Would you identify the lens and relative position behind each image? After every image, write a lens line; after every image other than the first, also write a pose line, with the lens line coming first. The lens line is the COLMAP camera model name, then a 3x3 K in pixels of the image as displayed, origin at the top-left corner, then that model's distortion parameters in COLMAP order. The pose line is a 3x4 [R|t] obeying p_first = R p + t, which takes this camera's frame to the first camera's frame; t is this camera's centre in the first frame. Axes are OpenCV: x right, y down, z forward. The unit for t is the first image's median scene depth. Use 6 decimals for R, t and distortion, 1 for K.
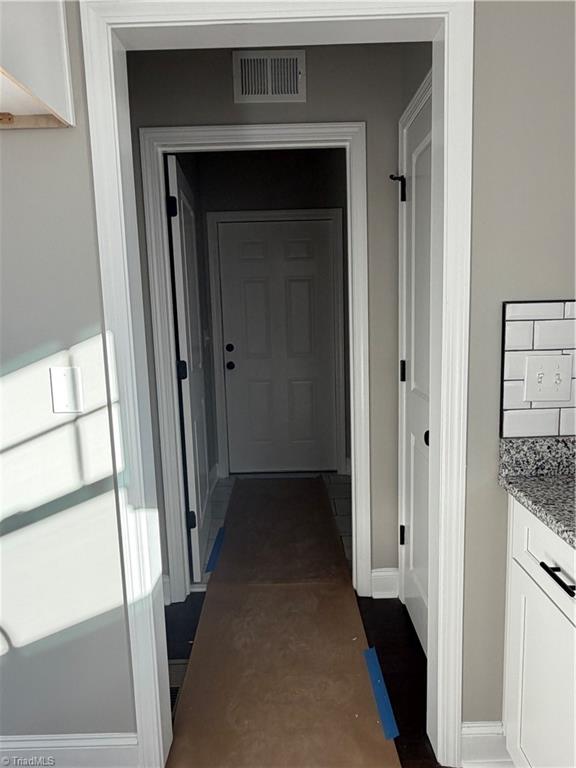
lens RADIAL K [[513.1, 0, 291.0], [0, 513.1, 383.0], [0, 0, 1]] dist [-0.001245, 0.002663]
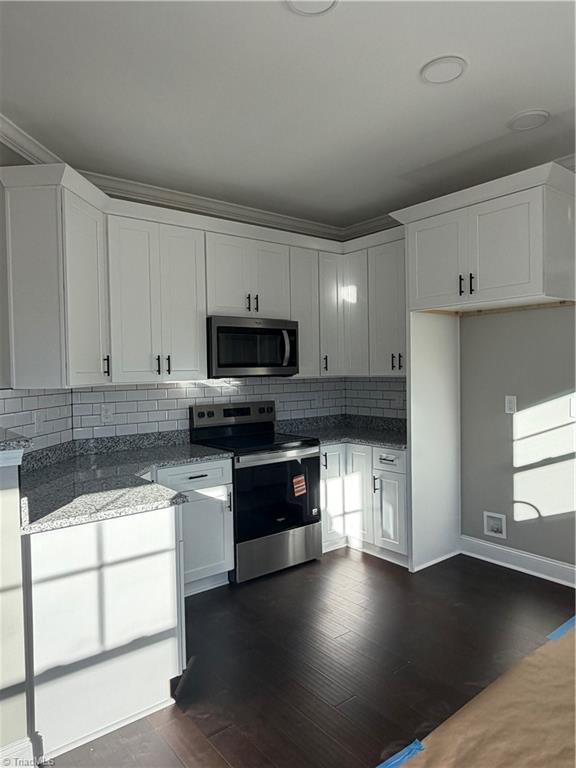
lens RADIAL K [[513.1, 0, 289.1], [0, 513.1, 384.2], [0, 0, 1]] dist [-0.001245, 0.002663]
pose [[0.622678, 0.042320, -0.781333, 0.581157], [-0.114200, 0.992760, -0.037240, 0.141495], [0.774100, 0.112417, 0.623002, -1.502976]]
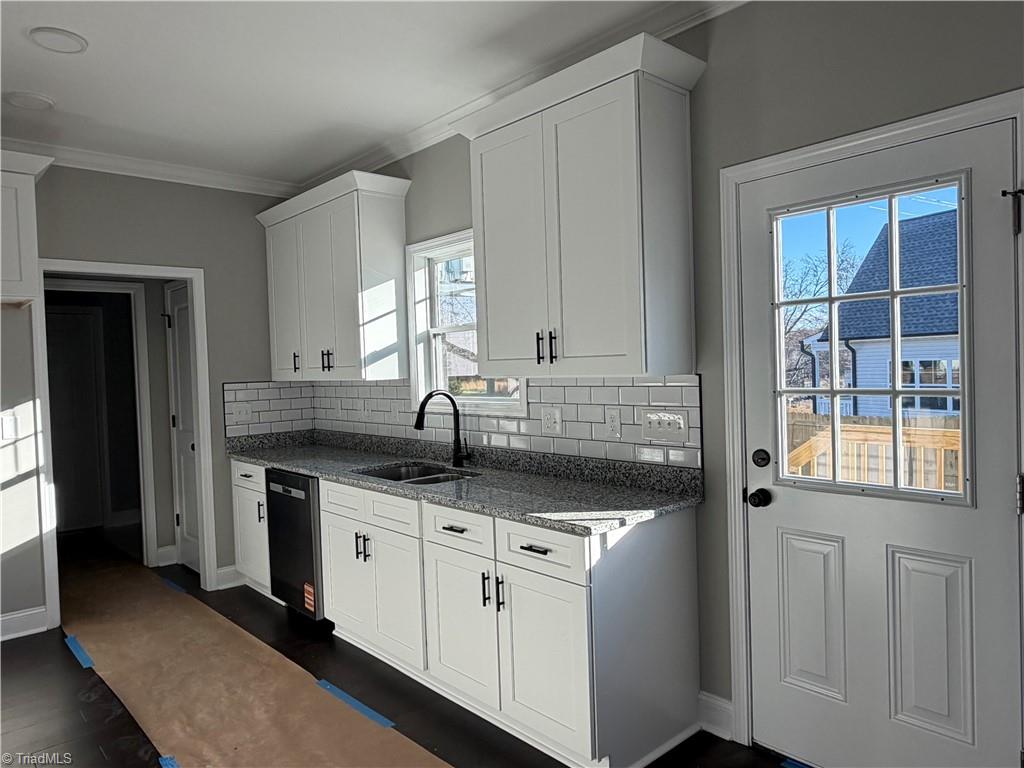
lens RADIAL K [[684.2, 0, 501.7], [0, 684.2, 383.3], [0, 0, 1]] dist [-0.001245, 0.002663]
pose [[0.749134, -0.012081, 0.662308, -0.760954], [0.105599, 0.989226, -0.101398, 0.317720], [-0.653947, 0.145900, 0.742338, -2.313716]]
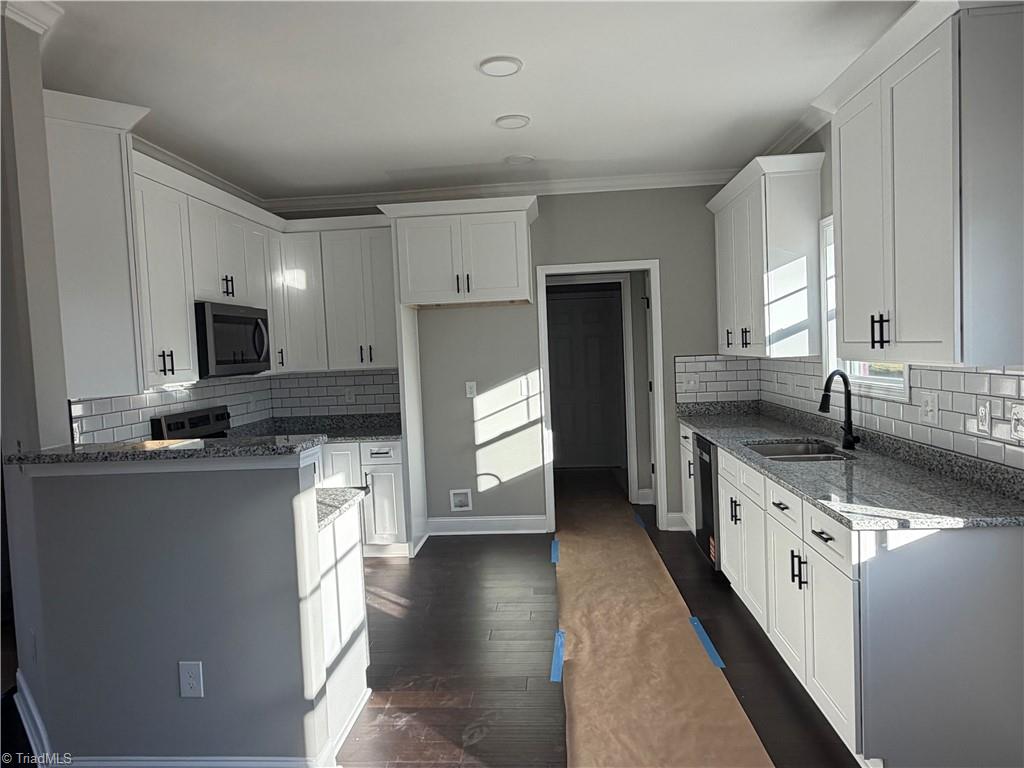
lens RADIAL K [[684.2, 0, 502.3], [0, 684.2, 388.5], [0, 0, 1]] dist [-0.001245, 0.002663]
pose [[0.996510, -0.009703, -0.082908, -0.238857], [0.002812, 0.996560, -0.082826, 0.333814], [0.083427, 0.082304, 0.993109, -2.848244]]
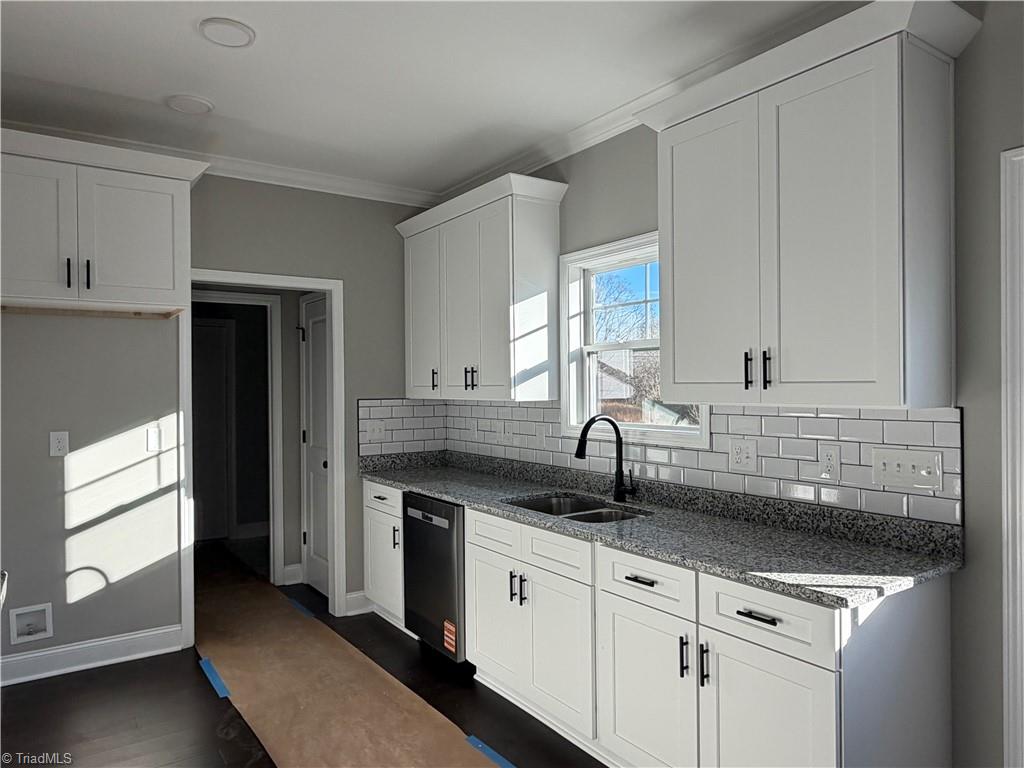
lens RADIAL K [[684.2, 0, 505.3], [0, 684.2, 387.2], [0, 0, 1]] dist [-0.001245, 0.002663]
pose [[0.828332, 0.021512, 0.559825, -0.790353], [0.064908, 0.988848, -0.134039, 0.254748], [-0.556465, 0.147366, 0.817698, -1.968895]]
